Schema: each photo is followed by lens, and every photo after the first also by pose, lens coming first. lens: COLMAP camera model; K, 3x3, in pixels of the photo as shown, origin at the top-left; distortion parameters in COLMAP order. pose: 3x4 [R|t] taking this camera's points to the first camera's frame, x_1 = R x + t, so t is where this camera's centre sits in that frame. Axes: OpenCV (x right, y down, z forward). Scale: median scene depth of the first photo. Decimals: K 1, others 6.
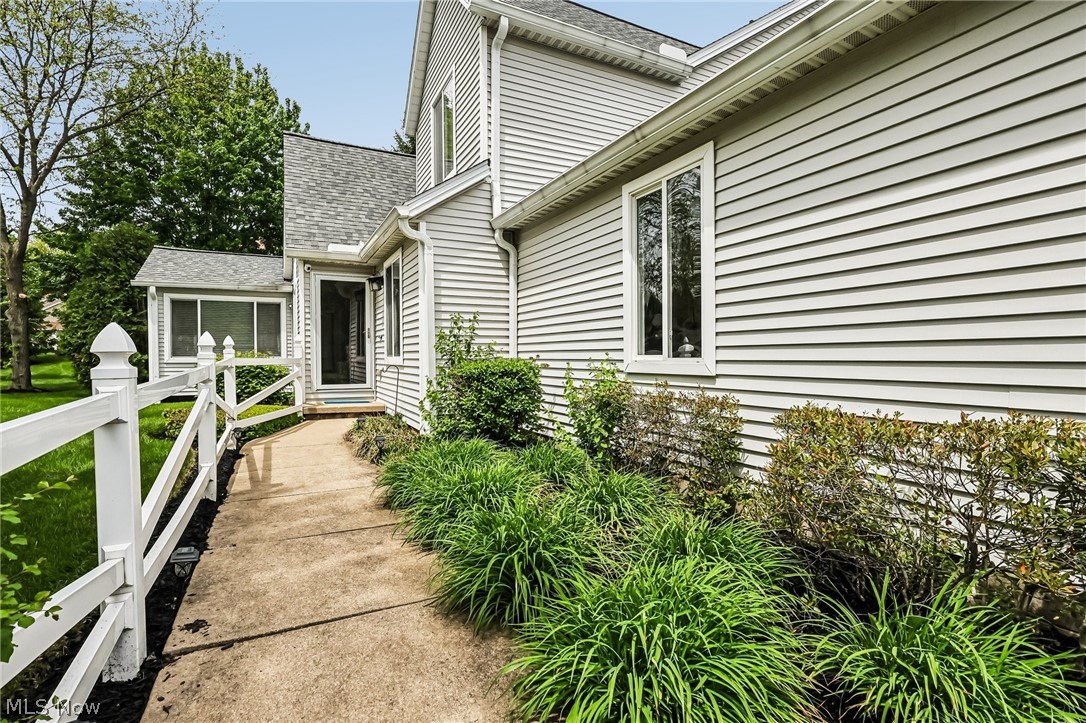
lens RADIAL K [[519.3, 0, 543.0], [0, 519.3, 361.5], [0, 0, 1]] dist [-0.003081, -0.000685]
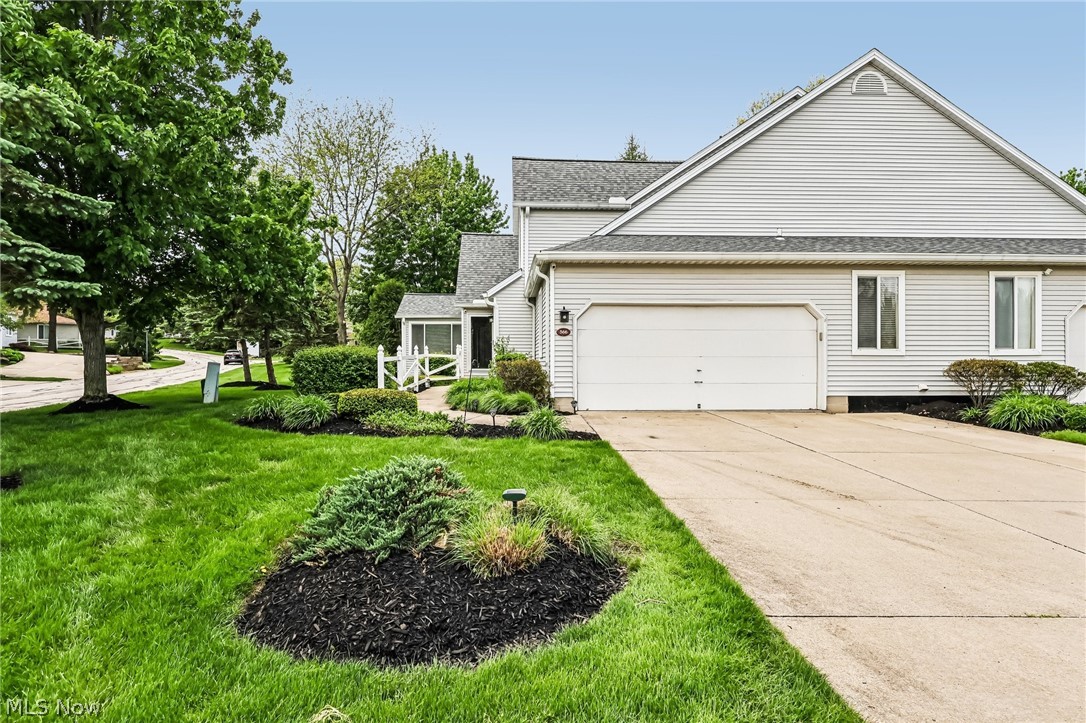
lens RADIAL K [[595.7, 0, 543.0], [0, 595.7, 361.5], [0, 0, 1]] dist [0.000198, 0.000013]
pose [[0.912389, 0.002304, -0.409319, 0.544092], [-0.005335, 0.999966, -0.006265, 0.021325], [0.409290, 0.007900, 0.912370, -0.700220]]
